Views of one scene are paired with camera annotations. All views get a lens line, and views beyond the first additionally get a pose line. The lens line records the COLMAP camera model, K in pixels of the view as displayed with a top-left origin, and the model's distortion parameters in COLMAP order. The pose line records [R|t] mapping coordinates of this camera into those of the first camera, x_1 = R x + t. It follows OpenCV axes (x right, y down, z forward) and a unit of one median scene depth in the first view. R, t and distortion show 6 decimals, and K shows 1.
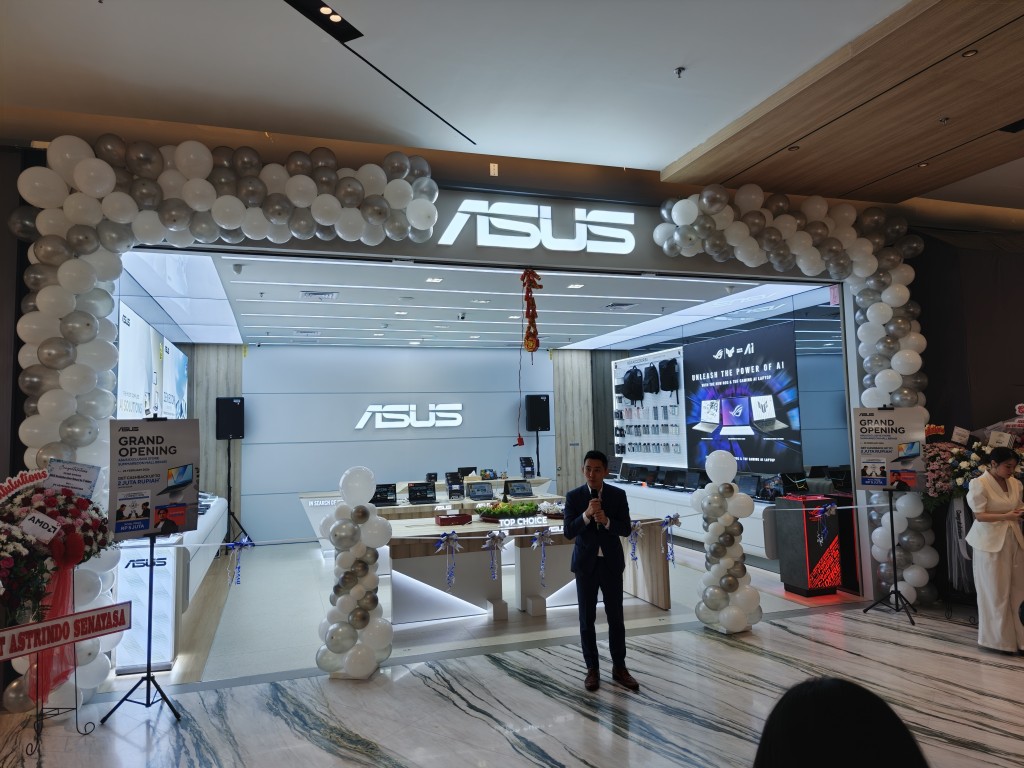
lens RADIAL K [[691.7, 0, 512.0], [0, 691.7, 384.0], [0, 0, 1]] dist [0.032345, -0.028401]
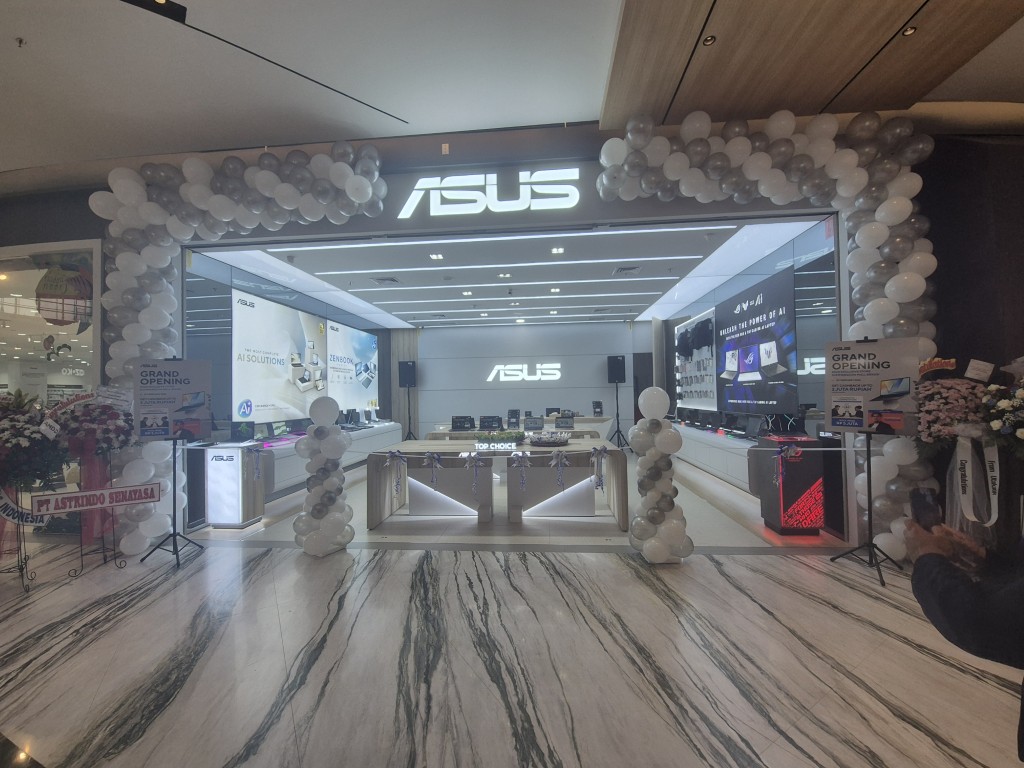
lens RADIAL K [[419.3, 0, 514.3], [0, 419.3, 391.5], [0, 0, 1]] dist [0.001906, -0.000142]
pose [[0.921459, 0.002871, -0.388465, 0.332215], [0.023768, 0.997683, 0.063752, 0.054620], [0.387748, -0.067978, 0.919255, 0.333365]]
